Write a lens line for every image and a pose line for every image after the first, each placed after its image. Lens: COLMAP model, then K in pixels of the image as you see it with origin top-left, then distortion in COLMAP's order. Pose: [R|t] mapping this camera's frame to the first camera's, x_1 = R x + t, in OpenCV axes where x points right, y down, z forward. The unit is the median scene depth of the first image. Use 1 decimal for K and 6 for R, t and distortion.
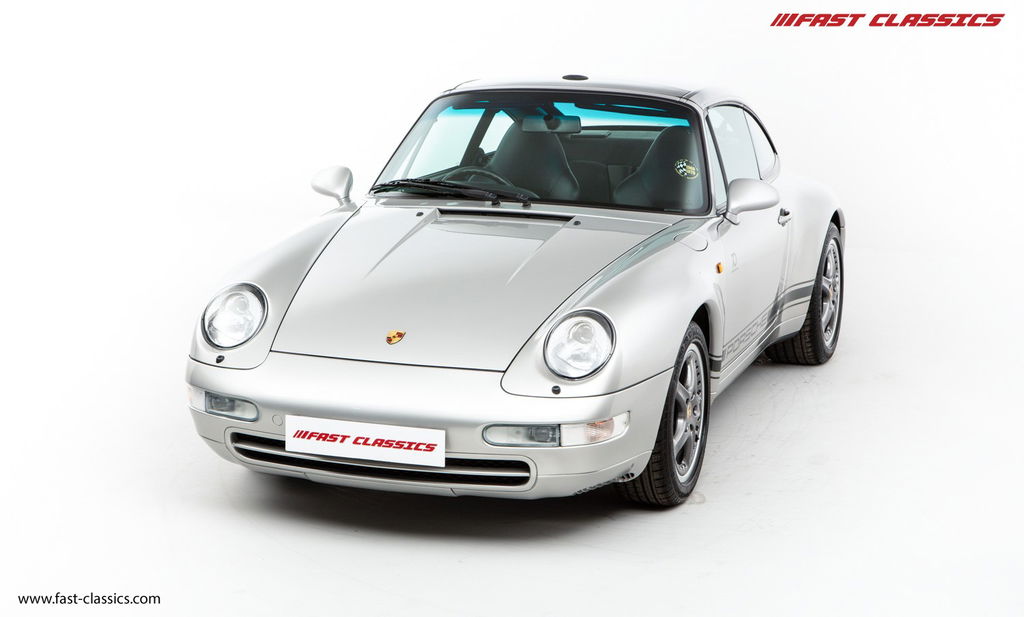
lens RADIAL K [[2089.1, 0, 513.2], [0, 2089.1, 312.6], [0, 0, 1]] dist [0.408225, 0.000000]
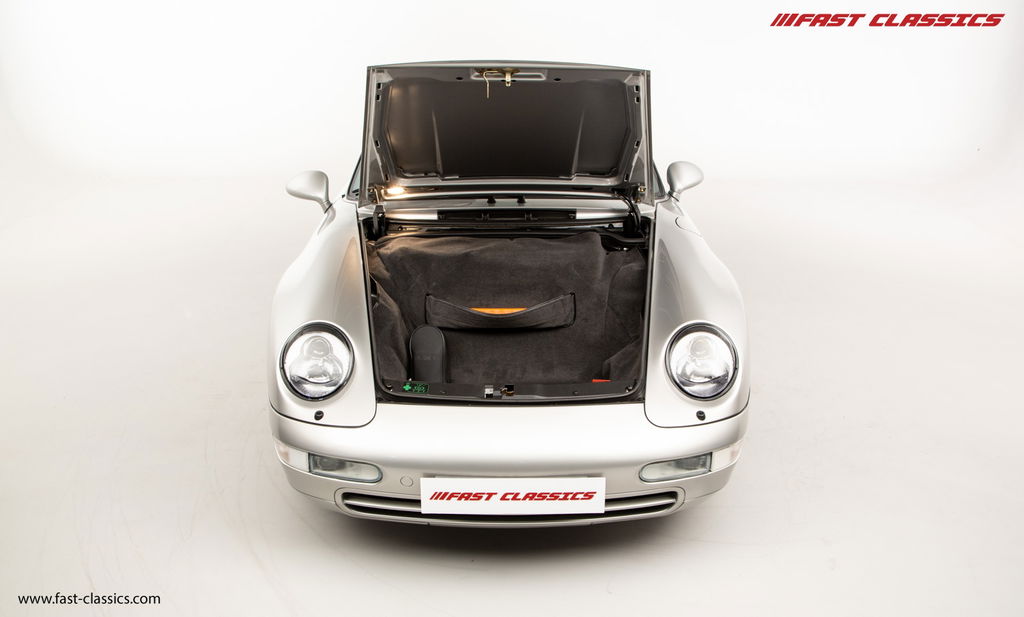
lens RADIAL K [[977.0, 0, 507.7], [0, 977.0, 331.4], [0, 0, 1]] dist [0.010776, 0.000000]
pose [[0.938909, -0.124545, 0.320842, -0.199031], [0.071809, 0.982601, 0.171286, -0.083383], [-0.336592, -0.137782, 0.931516, 0.592918]]
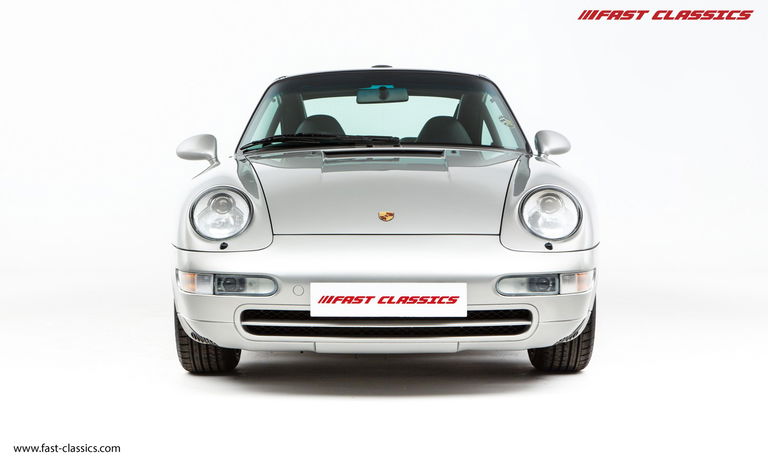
lens RADIAL K [[1392.6, 0, 386.3], [0, 1392.6, 232.1], [0, 0, 1]] dist [0.229795, 0.000000]
pose [[0.939609, -0.024169, 0.341395, -0.313907], [0.077125, 0.986799, -0.142409, 0.127260], [-0.333446, 0.160139, 0.929069, 0.308360]]
